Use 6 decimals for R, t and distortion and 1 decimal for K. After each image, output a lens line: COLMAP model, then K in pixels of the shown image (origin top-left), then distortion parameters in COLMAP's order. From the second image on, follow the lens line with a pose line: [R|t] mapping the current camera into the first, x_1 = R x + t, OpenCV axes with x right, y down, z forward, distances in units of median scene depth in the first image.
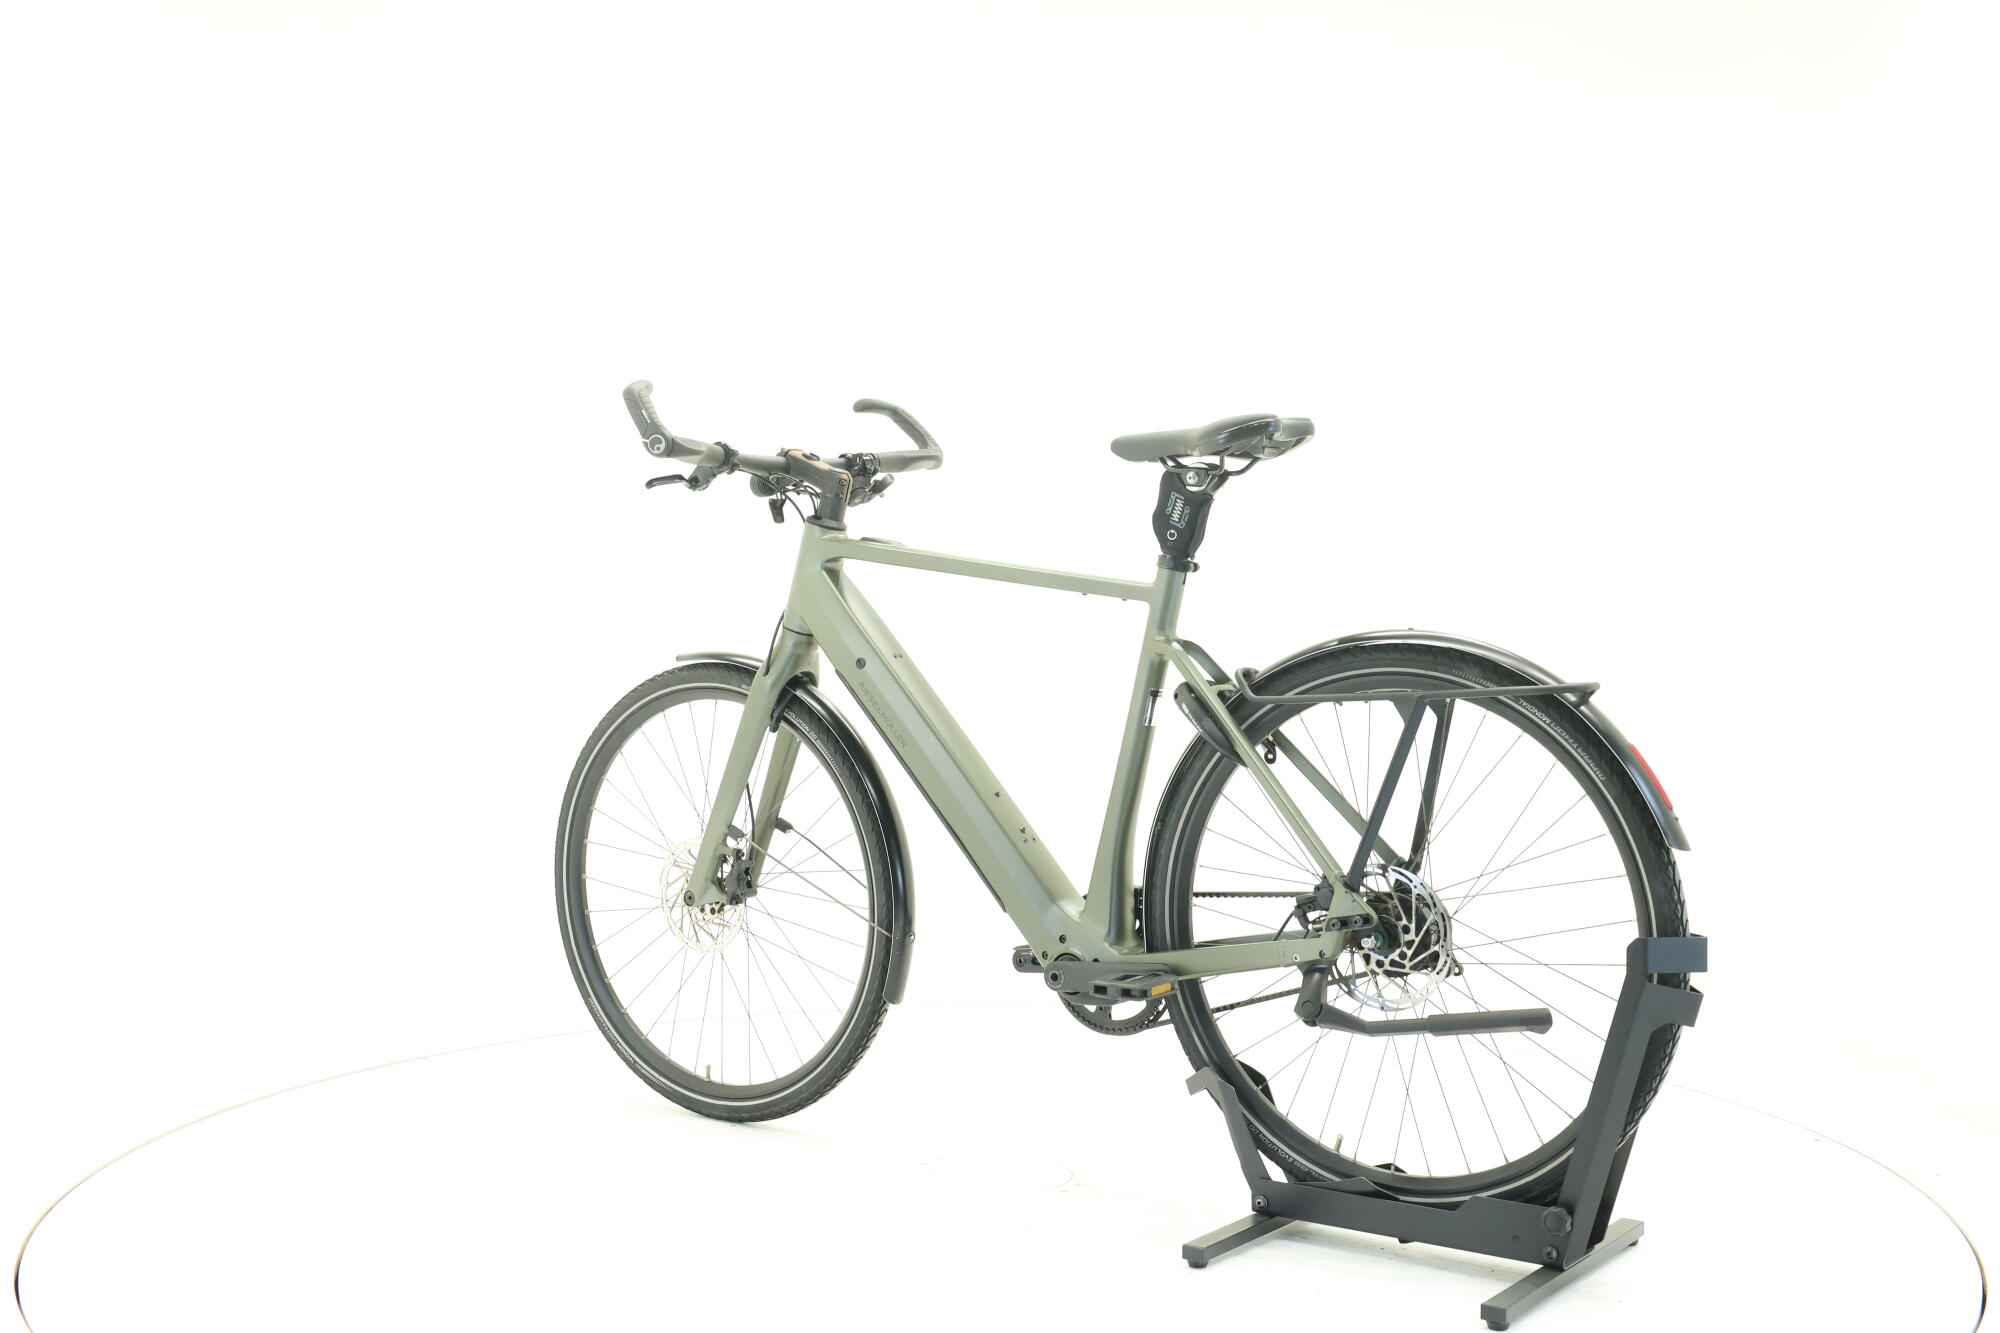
lens RADIAL K [[2132.3, 0, 1002.7], [0, 2132.3, 655.9], [0, 0, 1]] dist [-0.032927, 0.000000]
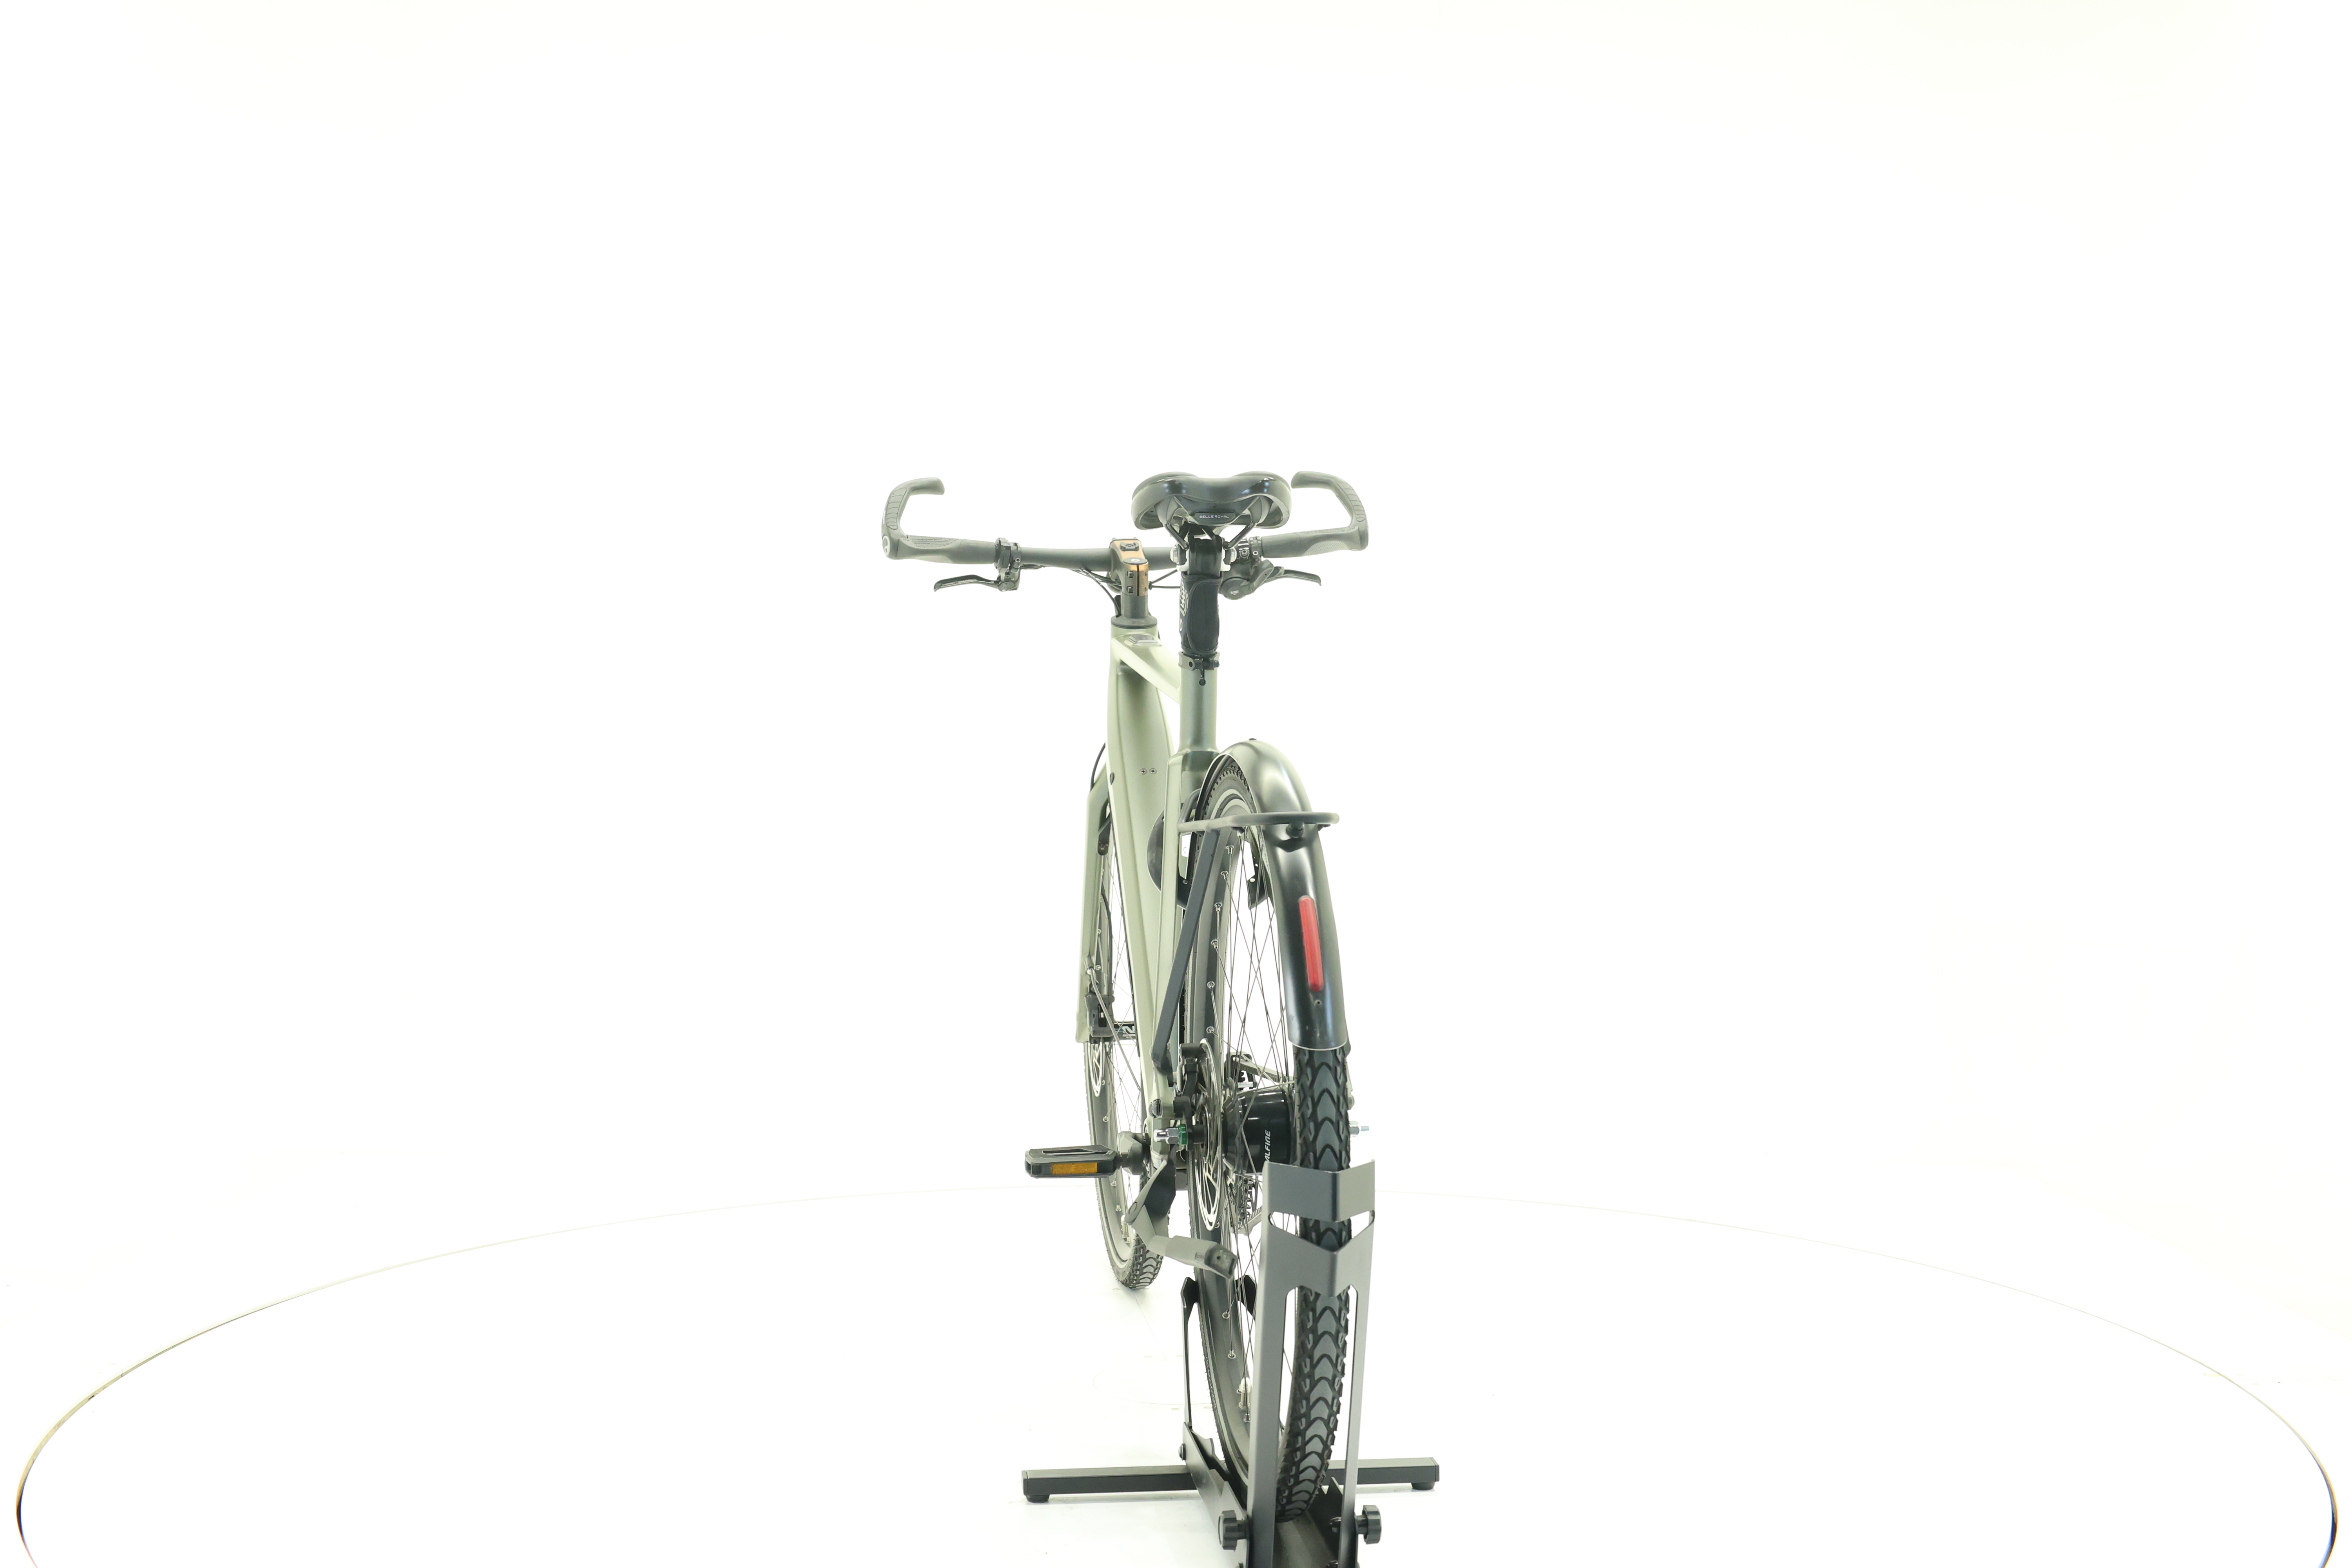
lens RADIAL K [[2507.6, 0, 1172.7], [0, 2507.6, 788.1], [0, 0, 1]] dist [-0.032927, 0.000000]
pose [[0.690485, 0.015565, -0.723179, 0.772170], [-0.014228, 0.999867, 0.007935, -0.001383], [0.723206, 0.004810, 0.690615, 0.329731]]
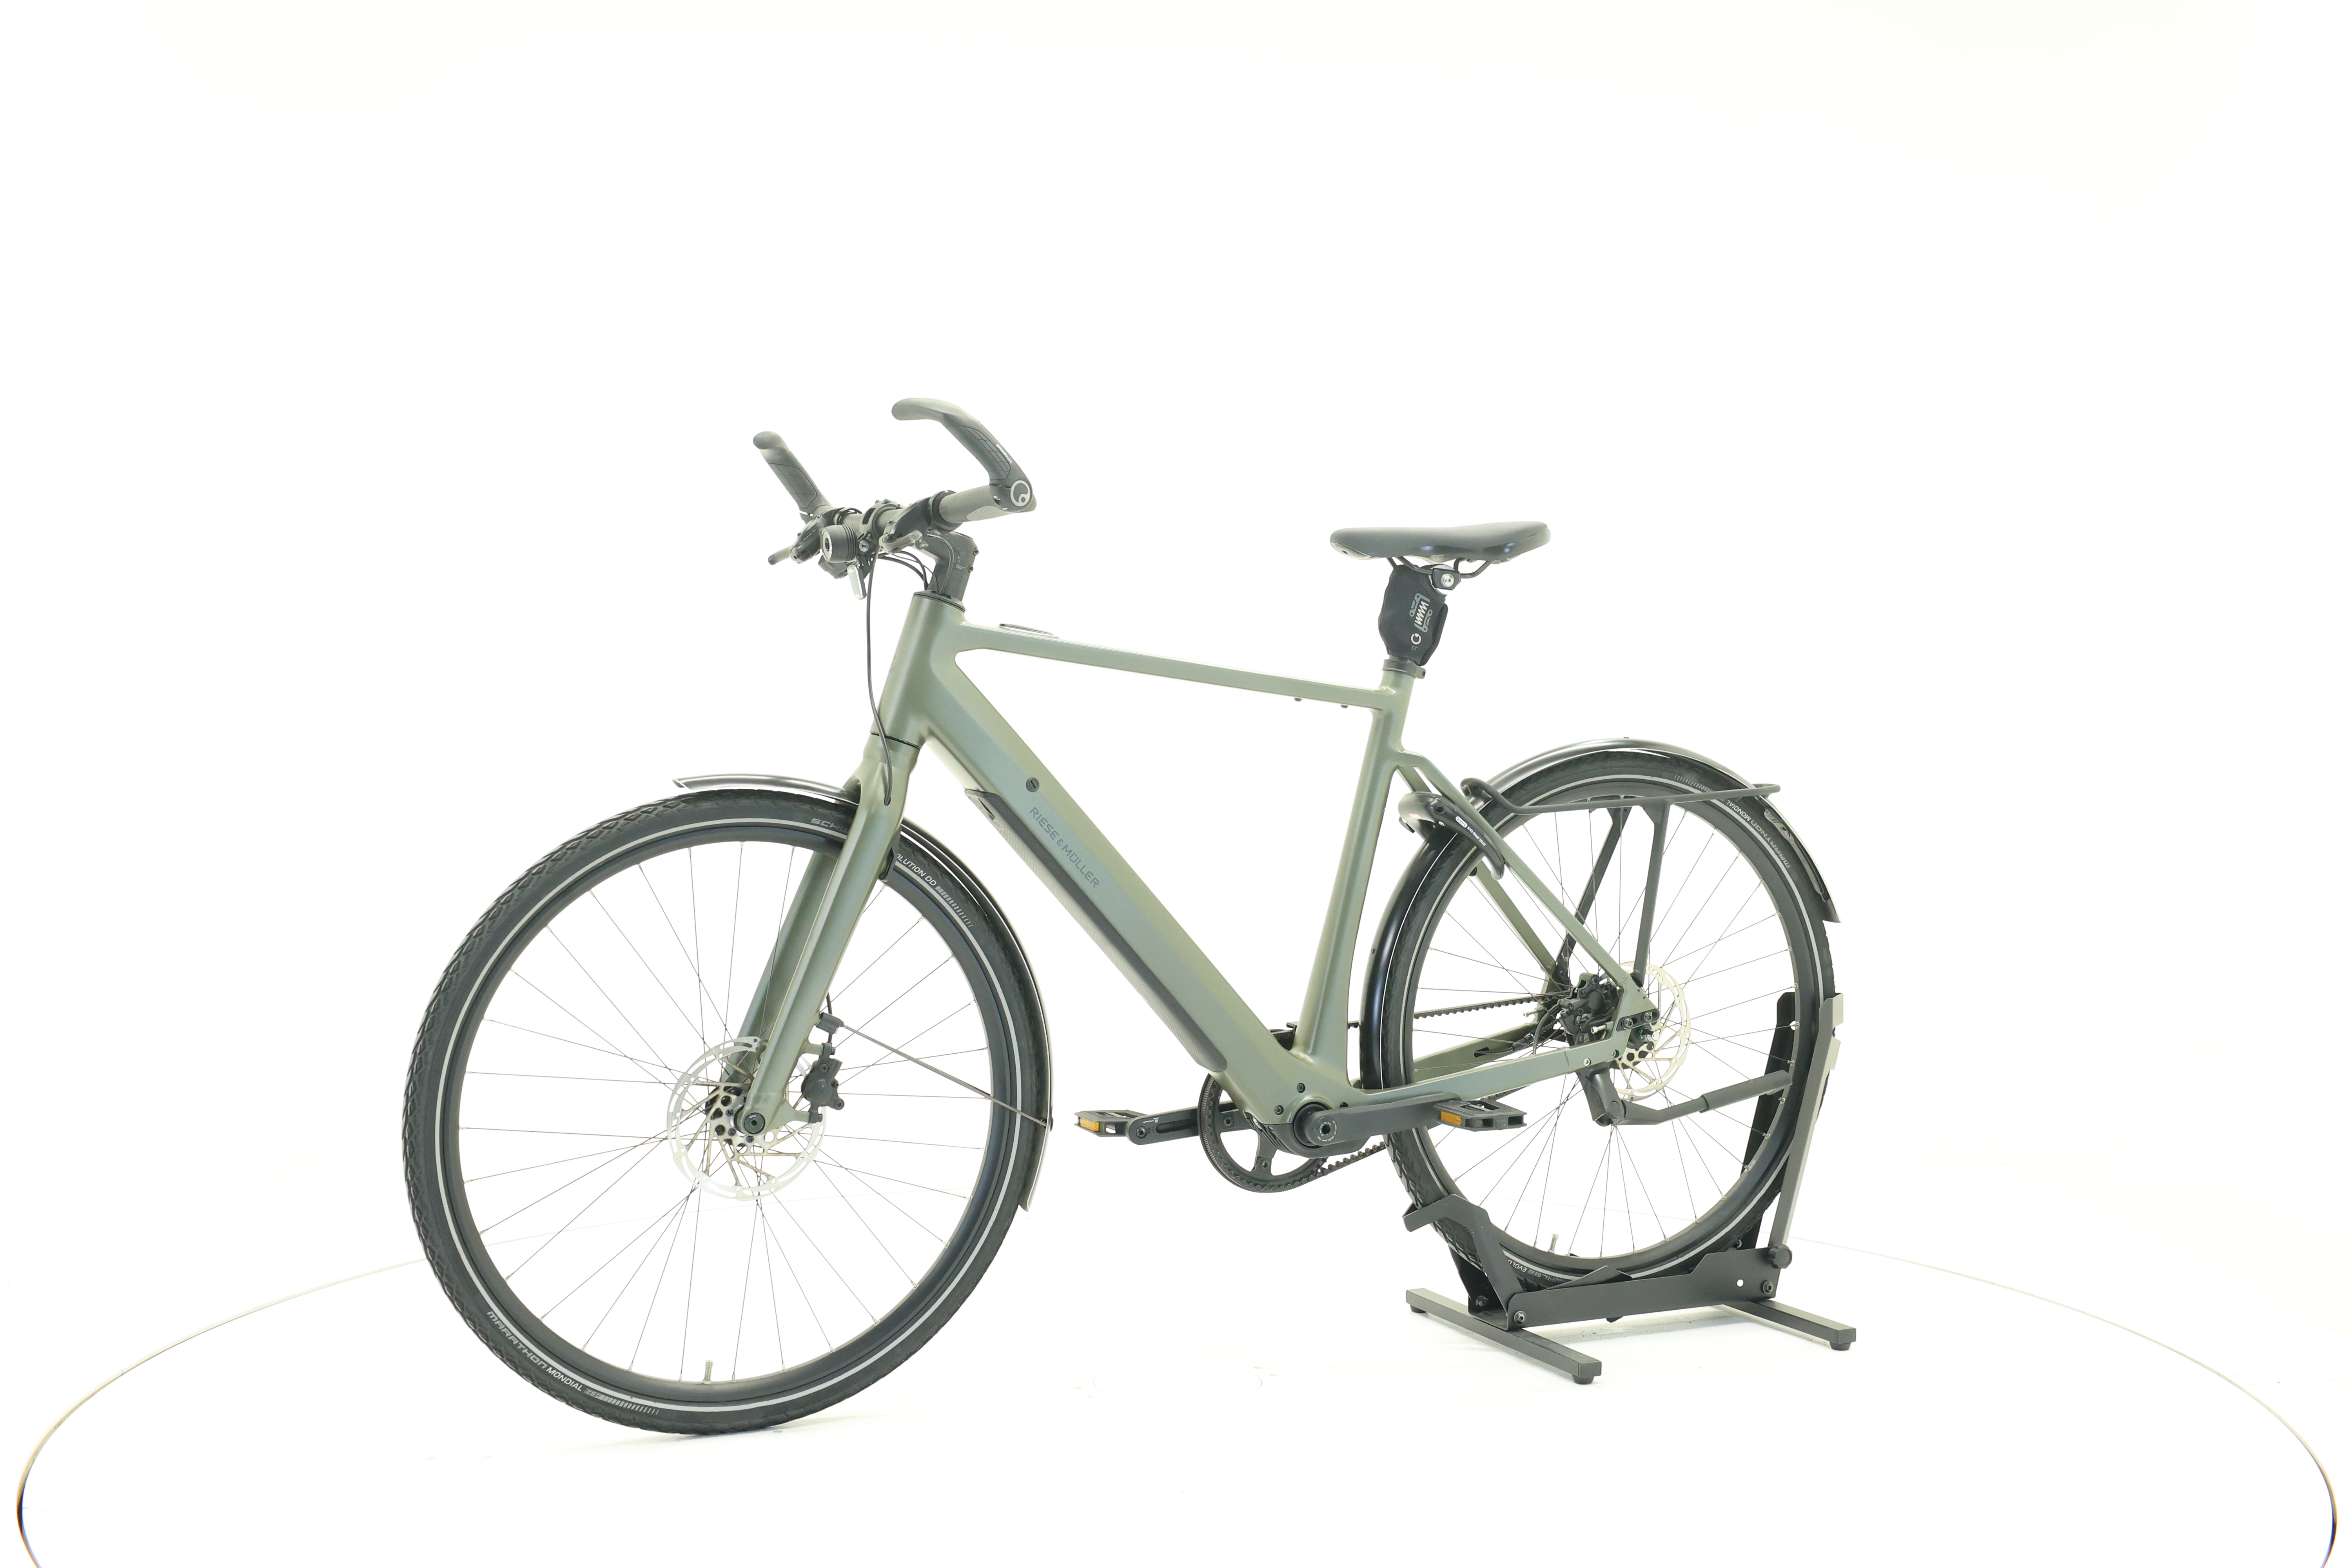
lens RADIAL K [[2507.6, 0, 1181.1], [0, 2507.6, 783.2], [0, 0, 1]] dist [-0.032927, 0.000000]
pose [[0.482929, -0.022392, 0.875373, -0.935536], [0.011946, 0.999748, 0.018983, -0.015316], [-0.875578, 0.001290, 0.483075, 0.554116]]
